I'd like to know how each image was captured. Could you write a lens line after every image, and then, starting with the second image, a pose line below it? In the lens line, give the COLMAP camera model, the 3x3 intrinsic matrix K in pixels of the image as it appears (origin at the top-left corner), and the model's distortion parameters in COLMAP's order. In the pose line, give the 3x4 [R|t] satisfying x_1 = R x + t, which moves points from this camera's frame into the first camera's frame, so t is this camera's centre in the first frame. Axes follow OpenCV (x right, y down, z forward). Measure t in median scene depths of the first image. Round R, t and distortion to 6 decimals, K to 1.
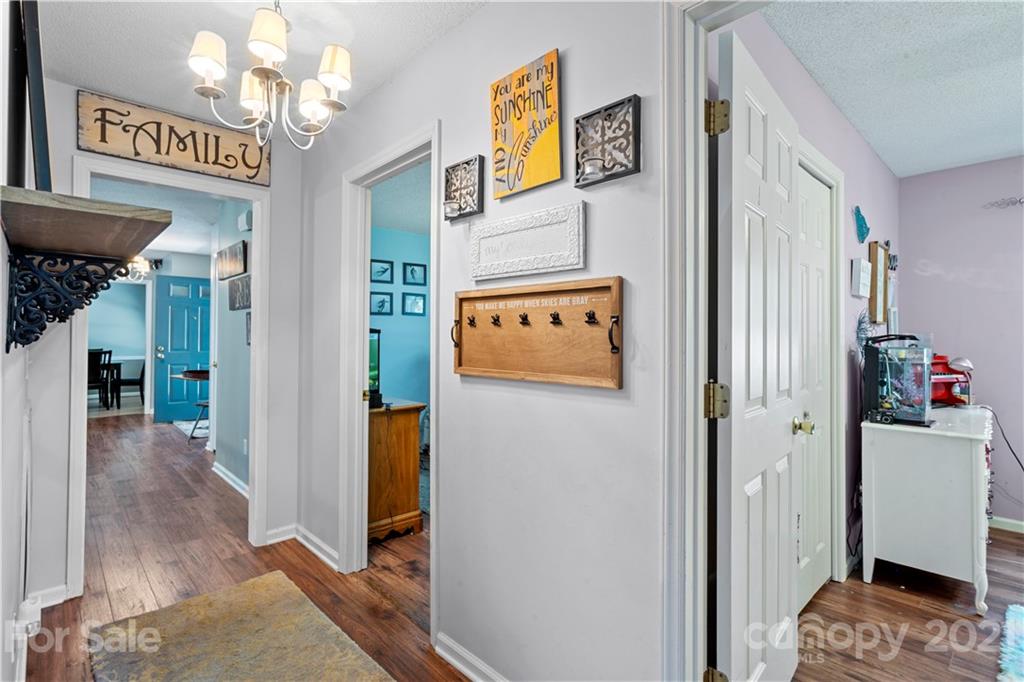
lens RADIAL K [[493.9, 0, 500.0], [0, 493.9, 337.9], [0, 0, 1]] dist [-0.000855, 0.000436]
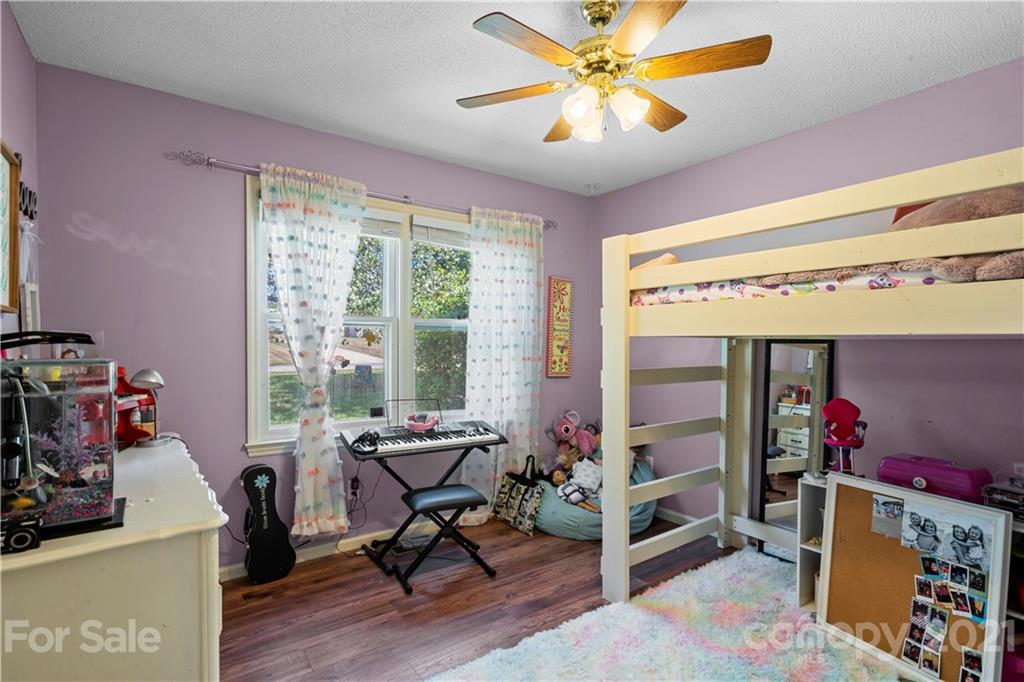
lens RADIAL K [[484.4, 0, 510.4], [0, 484.4, 343.6], [0, 0, 1]] dist [0.001437, -0.000357]
pose [[0.108302, -0.009932, 0.994068, 0.360685], [-0.002905, 0.999943, 0.010307, -0.001759], [-0.994114, -0.004004, 0.108267, 0.466247]]
